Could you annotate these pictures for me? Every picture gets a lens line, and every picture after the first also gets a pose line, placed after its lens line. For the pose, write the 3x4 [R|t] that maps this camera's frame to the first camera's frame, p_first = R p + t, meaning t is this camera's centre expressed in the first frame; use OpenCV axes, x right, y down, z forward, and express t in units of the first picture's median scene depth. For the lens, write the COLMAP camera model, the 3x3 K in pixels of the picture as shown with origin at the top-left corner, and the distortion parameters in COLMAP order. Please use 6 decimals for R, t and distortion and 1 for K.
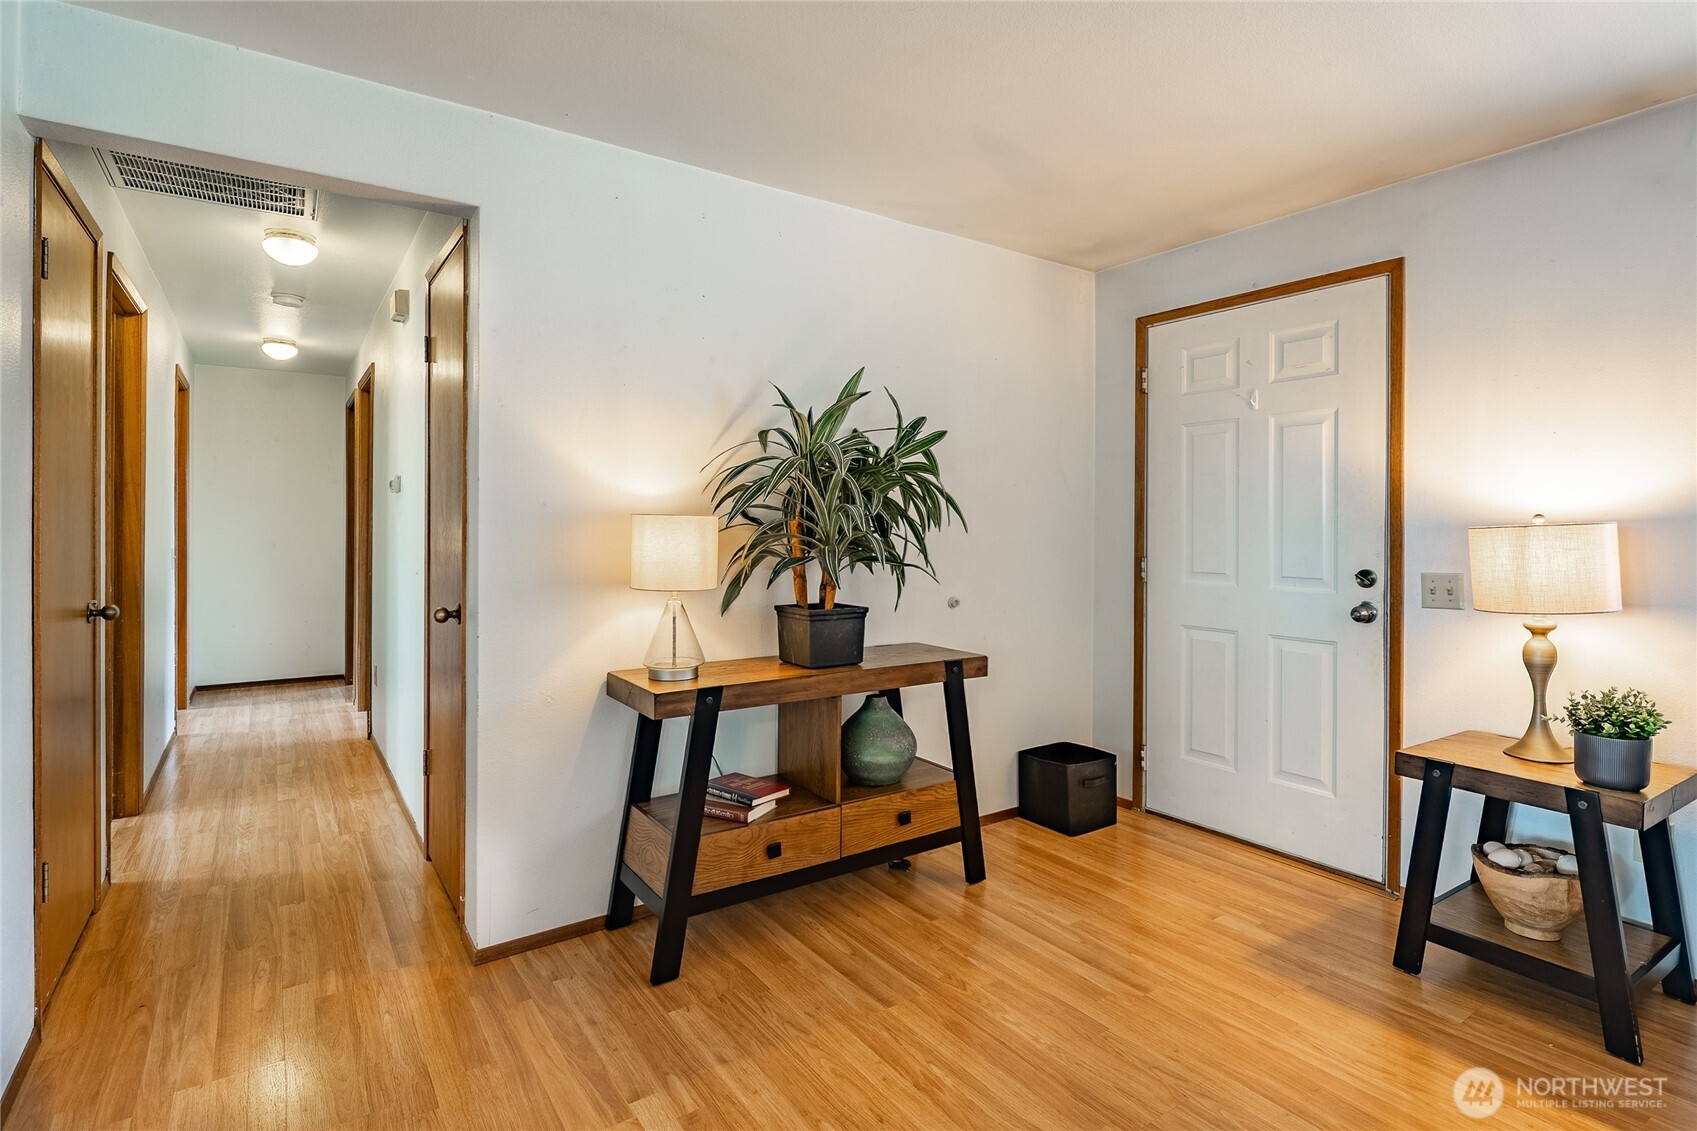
lens RADIAL K [[844.0, 0, 834.3], [0, 844.0, 533.1], [0, 0, 1]] dist [0.002066, -0.000548]
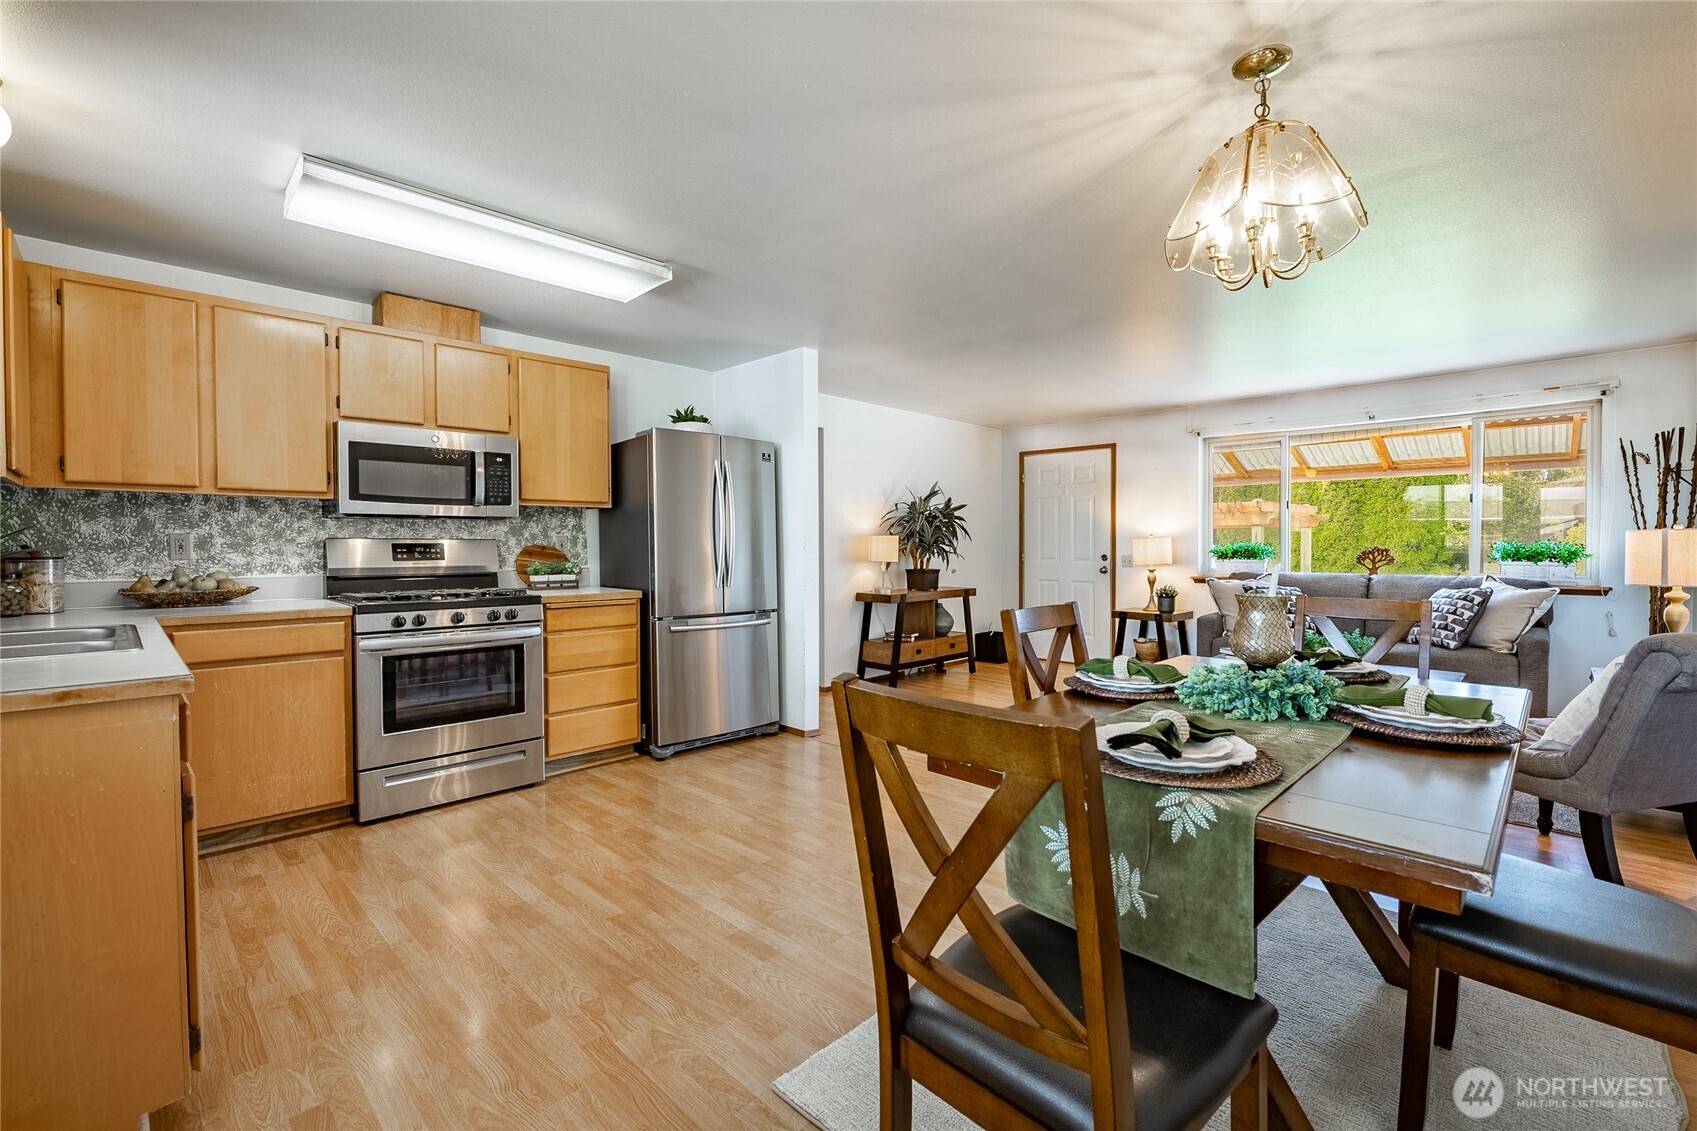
lens RADIAL K [[763.3, 0, 846.9], [0, 763.3, 564.9], [0, 0, 1]] dist [-0.007780, -0.001800]
pose [[0.975381, -0.011328, 0.220236, -0.783431], [0.006733, 0.999744, 0.021605, 0.019508], [-0.220425, -0.019590, 0.975207, -1.317540]]
